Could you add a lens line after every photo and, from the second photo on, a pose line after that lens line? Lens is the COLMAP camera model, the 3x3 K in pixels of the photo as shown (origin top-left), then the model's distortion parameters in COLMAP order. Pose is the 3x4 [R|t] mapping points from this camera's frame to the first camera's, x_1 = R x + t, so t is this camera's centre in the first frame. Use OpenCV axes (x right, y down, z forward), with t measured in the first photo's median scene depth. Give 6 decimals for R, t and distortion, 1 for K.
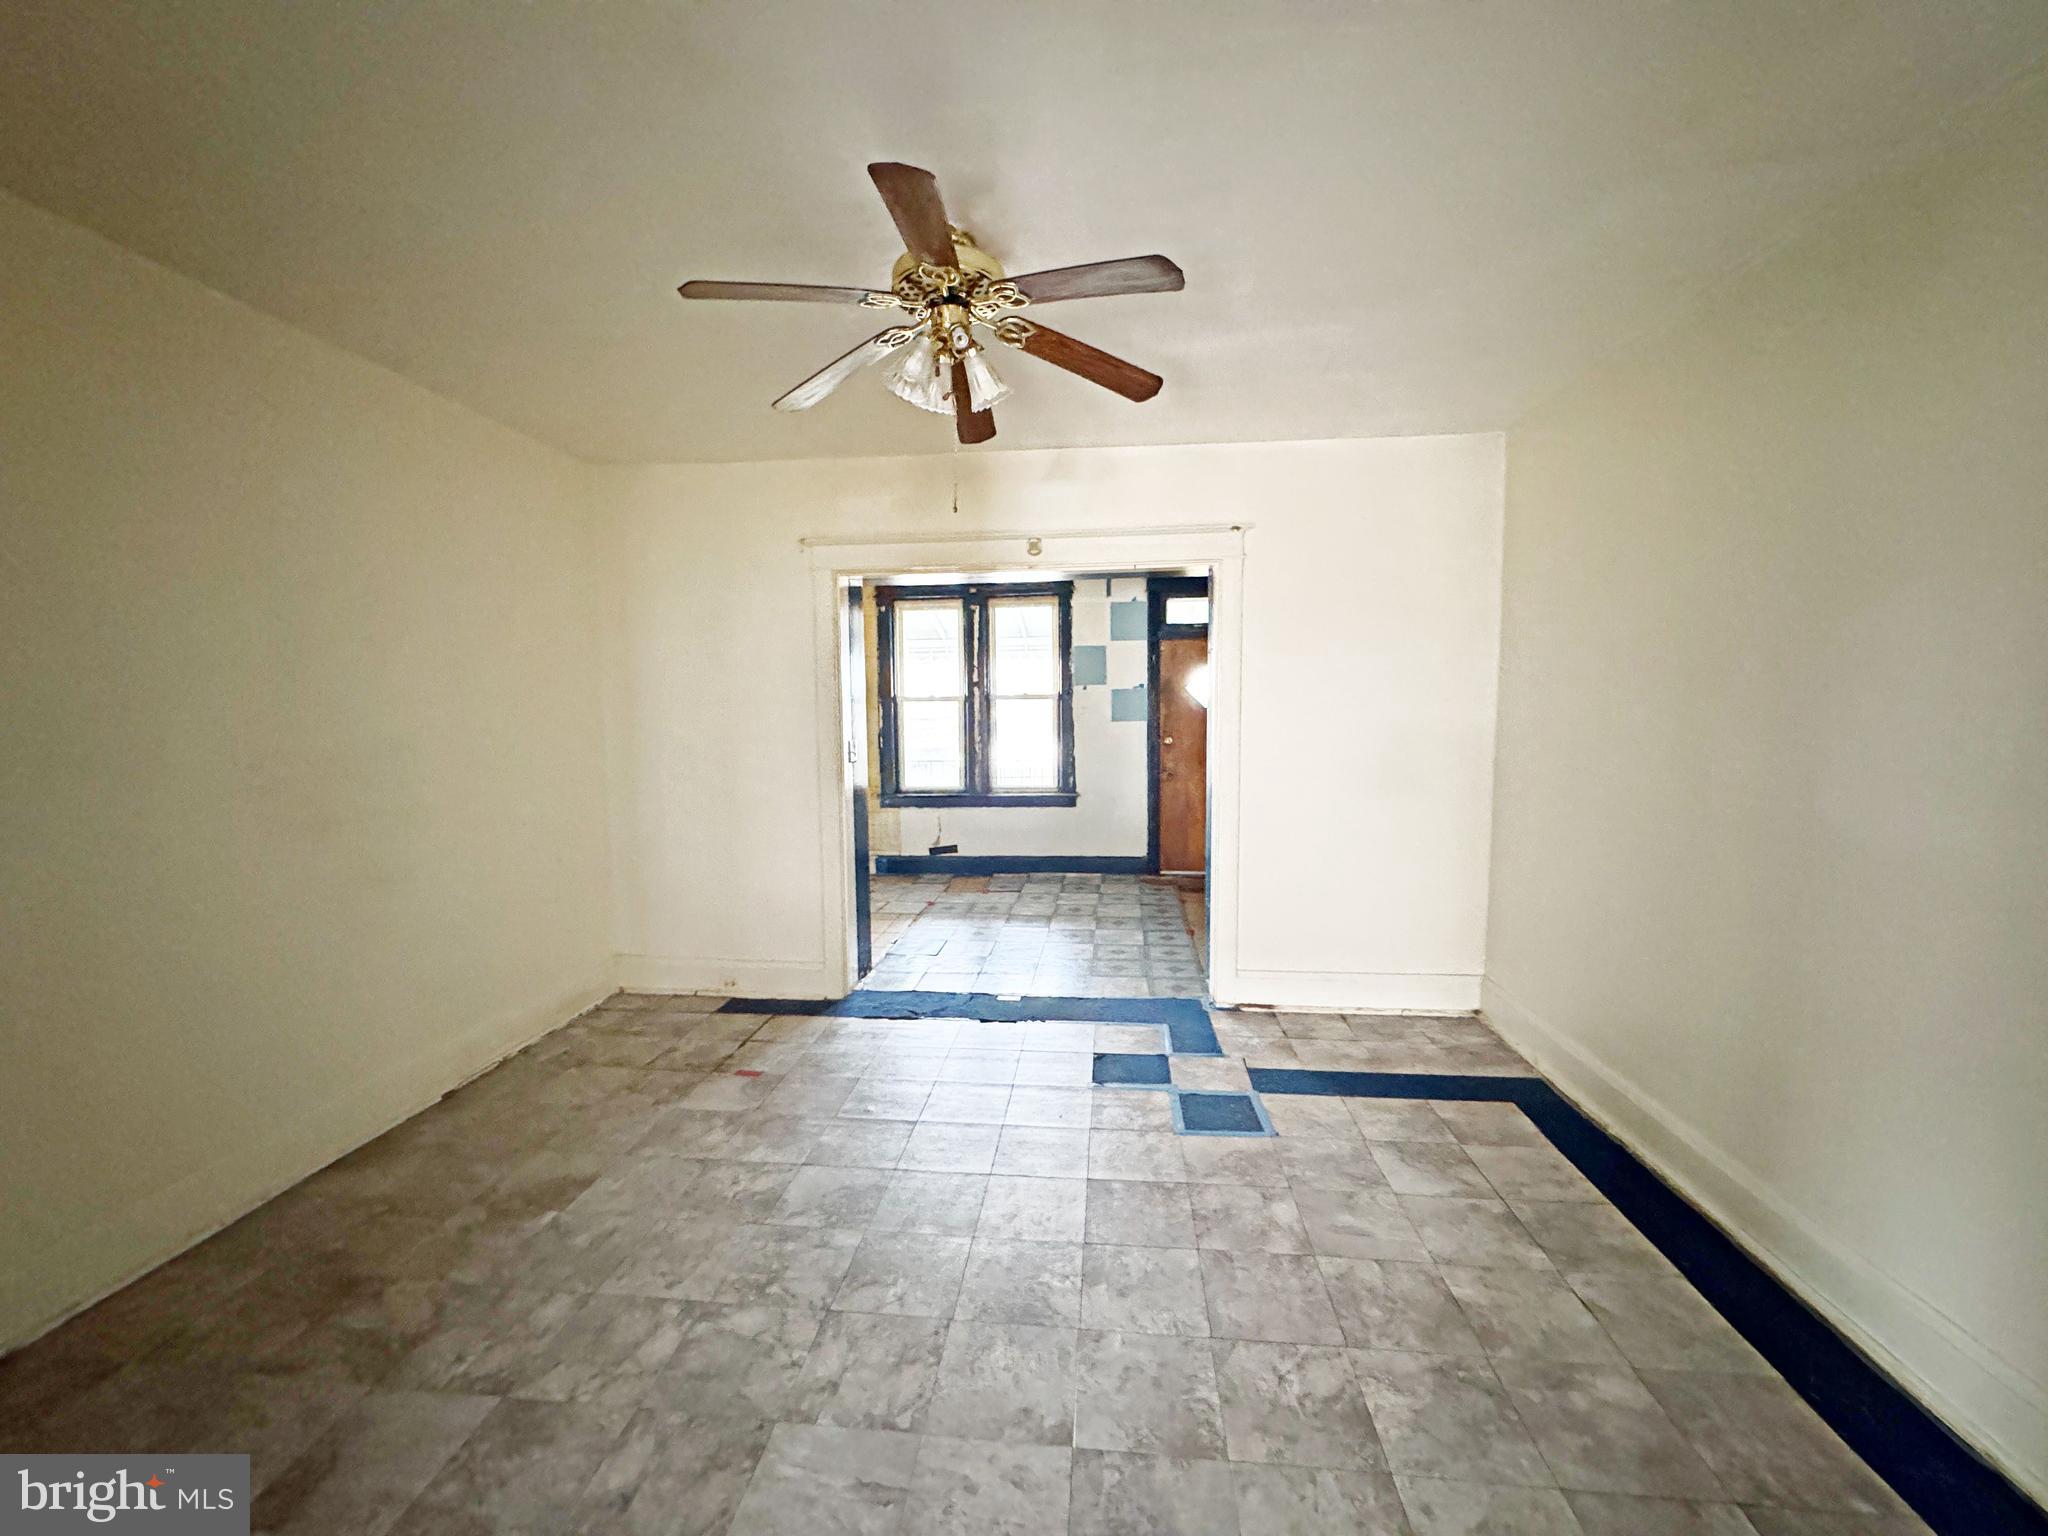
lens RADIAL K [[801.3, 0, 1026.8], [0, 801.3, 767.4], [0, 0, 1]] dist [-0.003043, 0.000171]
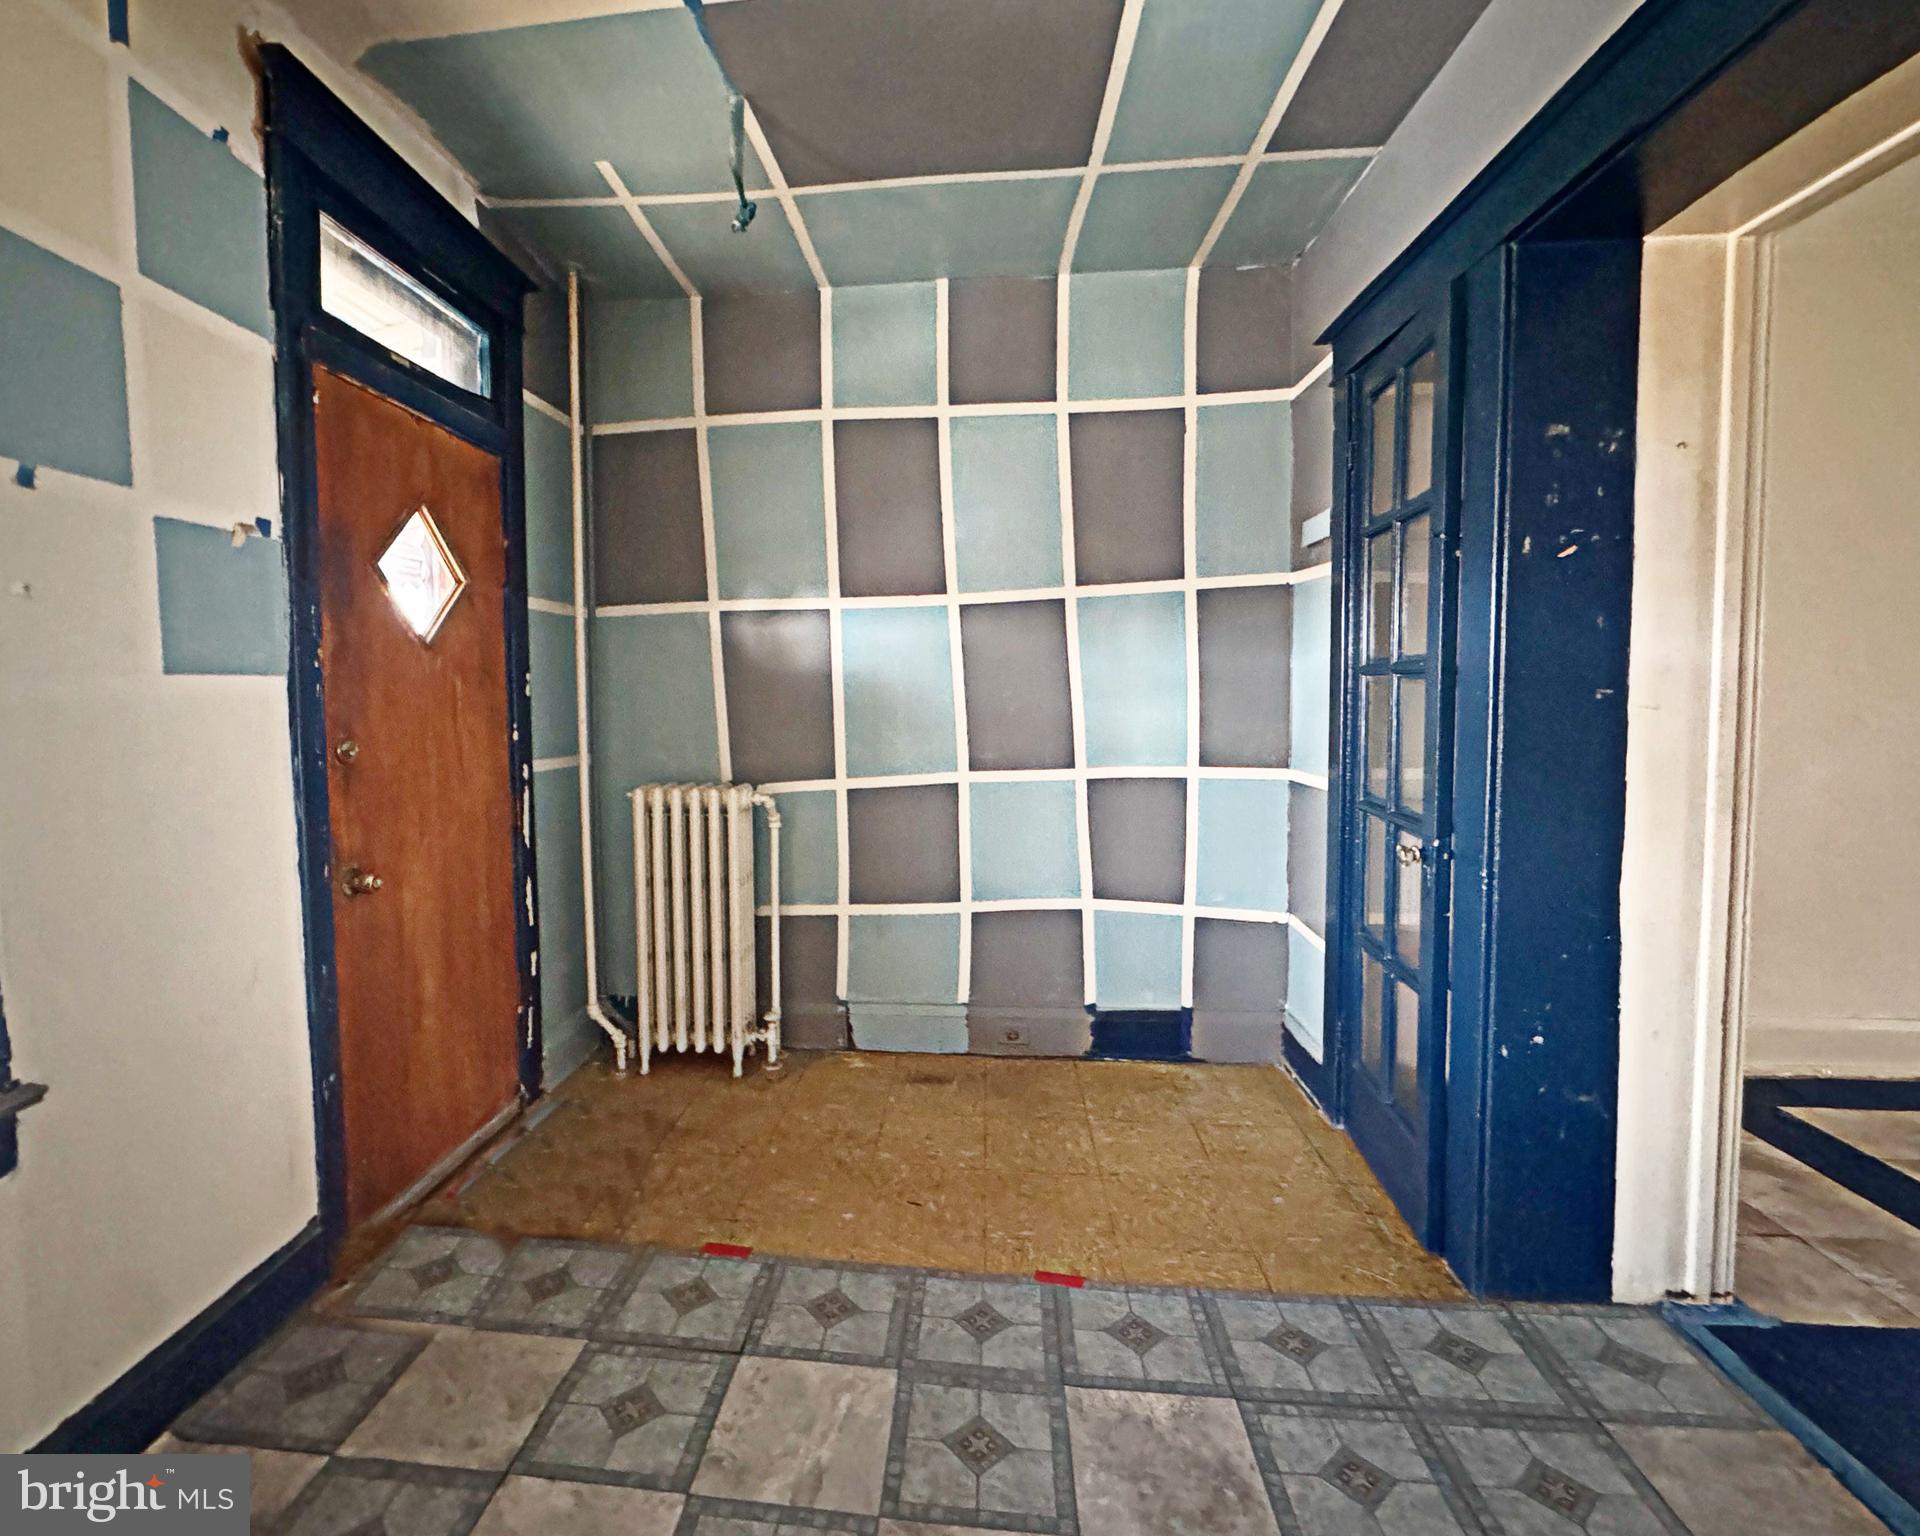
lens RADIAL K [[887.4, 0, 898.0], [0, 887.4, 729.4], [0, 0, 1]] dist [-0.002672, -0.000248]
pose [[-0.013642, -0.037615, 0.999199, -0.124883], [0.091857, 0.995019, 0.038712, -0.035113], [-0.995679, 0.092312, -0.010119, 0.826541]]
